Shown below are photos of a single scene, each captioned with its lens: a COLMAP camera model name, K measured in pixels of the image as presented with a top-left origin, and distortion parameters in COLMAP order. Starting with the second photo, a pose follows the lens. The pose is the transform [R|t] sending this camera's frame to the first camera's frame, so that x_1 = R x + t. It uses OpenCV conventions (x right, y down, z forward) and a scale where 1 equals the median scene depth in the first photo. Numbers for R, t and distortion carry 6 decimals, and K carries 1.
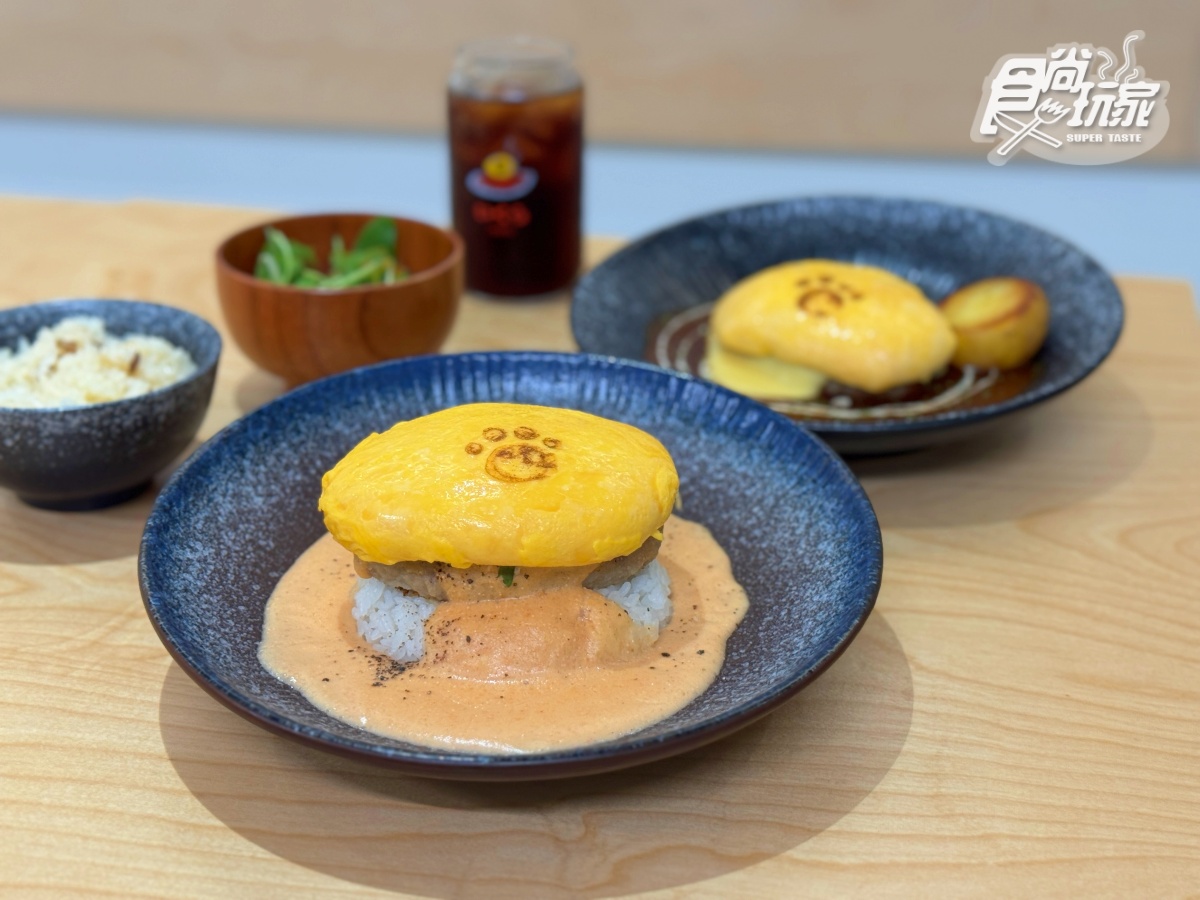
lens RADIAL K [[1839.0, 0, 600.0], [0, 1839.0, 450.0], [0, 0, 1]] dist [0.164738, -0.097742]
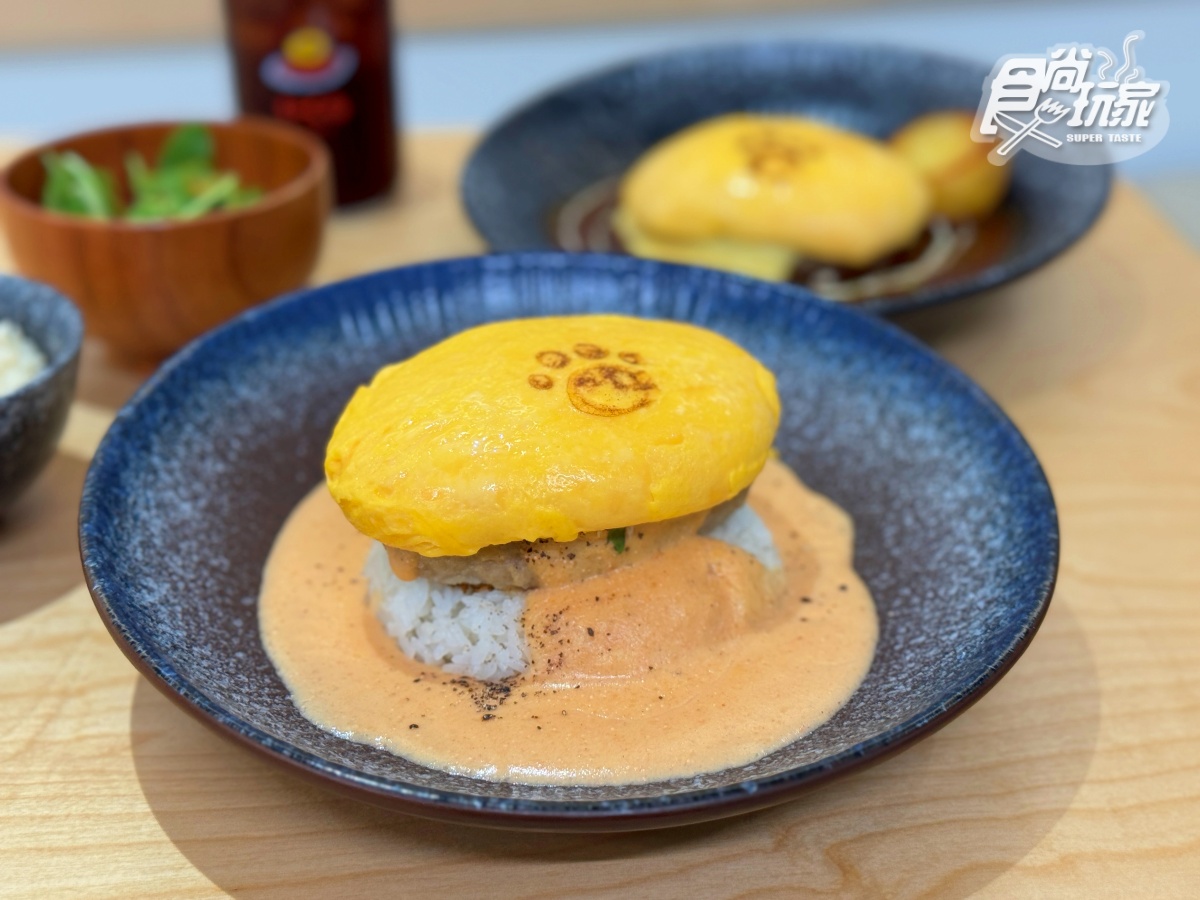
lens RADIAL K [[1839.0, 0, 600.0], [0, 1839.0, 450.0], [0, 0, 1]] dist [0.164738, -0.097742]
pose [[0.938239, -0.178058, 0.296654, -0.262409], [0.163927, 0.983837, 0.072062, -0.022478], [-0.304690, -0.018982, 0.952262, 0.270911]]
